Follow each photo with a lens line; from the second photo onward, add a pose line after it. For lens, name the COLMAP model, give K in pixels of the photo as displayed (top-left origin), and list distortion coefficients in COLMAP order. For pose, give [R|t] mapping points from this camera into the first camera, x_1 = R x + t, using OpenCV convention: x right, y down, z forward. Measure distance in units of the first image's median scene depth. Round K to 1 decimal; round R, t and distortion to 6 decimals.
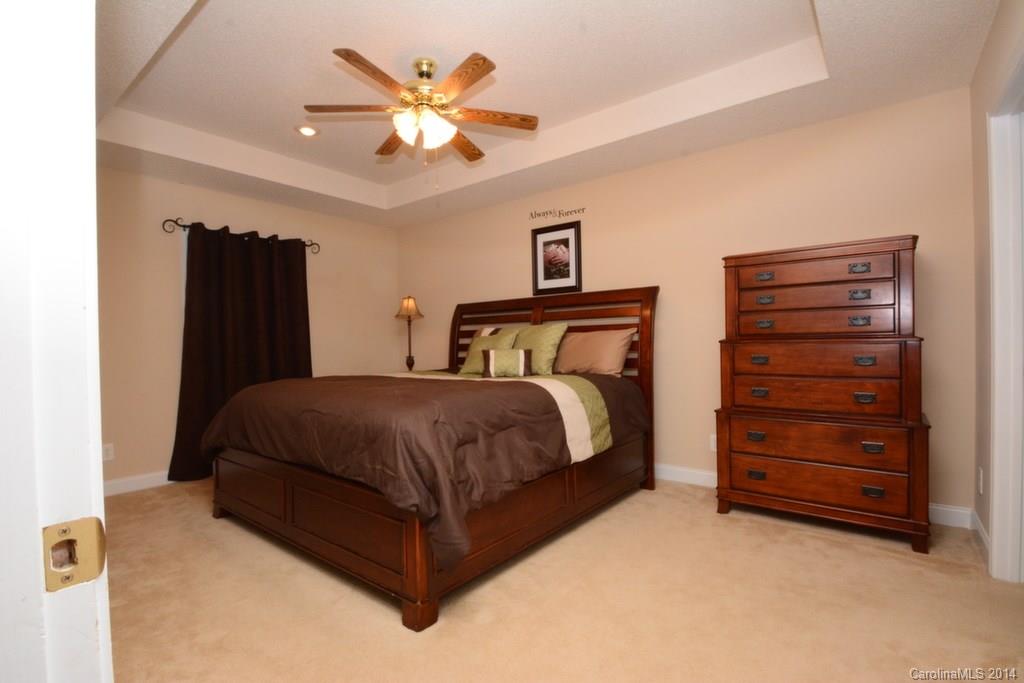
lens RADIAL K [[484.7, 0, 506.4], [0, 484.7, 347.3], [0, 0, 1]] dist [-0.000923, -0.000061]
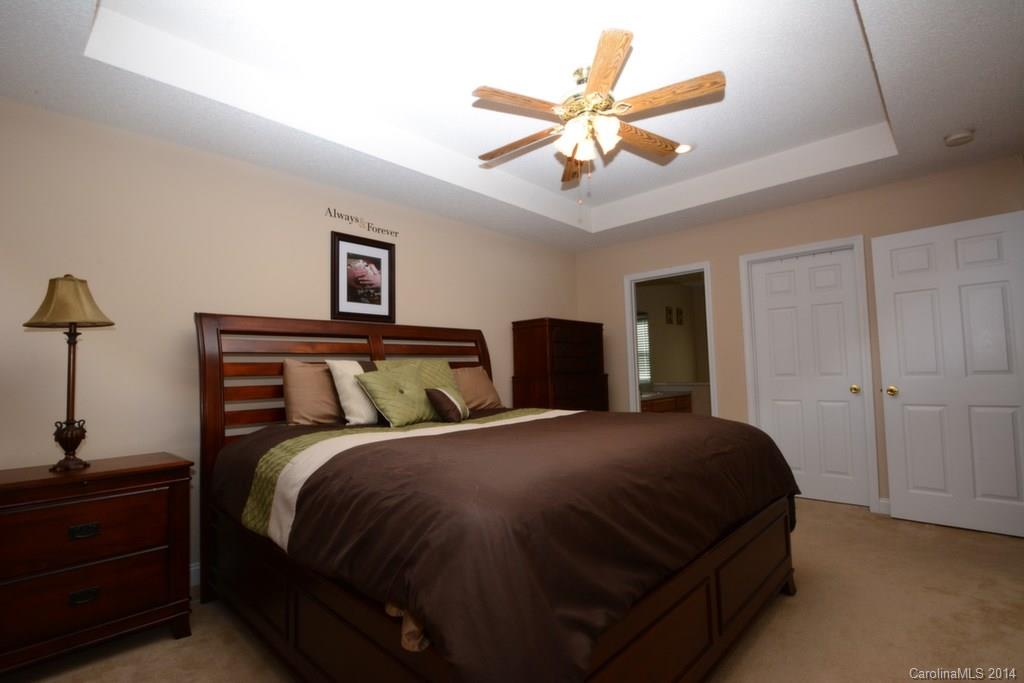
lens RADIAL K [[484.7, 0, 506.4], [0, 484.7, 347.3], [0, 0, 1]] dist [-0.000923, -0.000061]
pose [[0.082464, 0.080338, 0.993351, -0.677607], [0.052003, 0.995041, -0.084792, 0.012541], [-0.995236, 0.058650, 0.077877, 0.713517]]
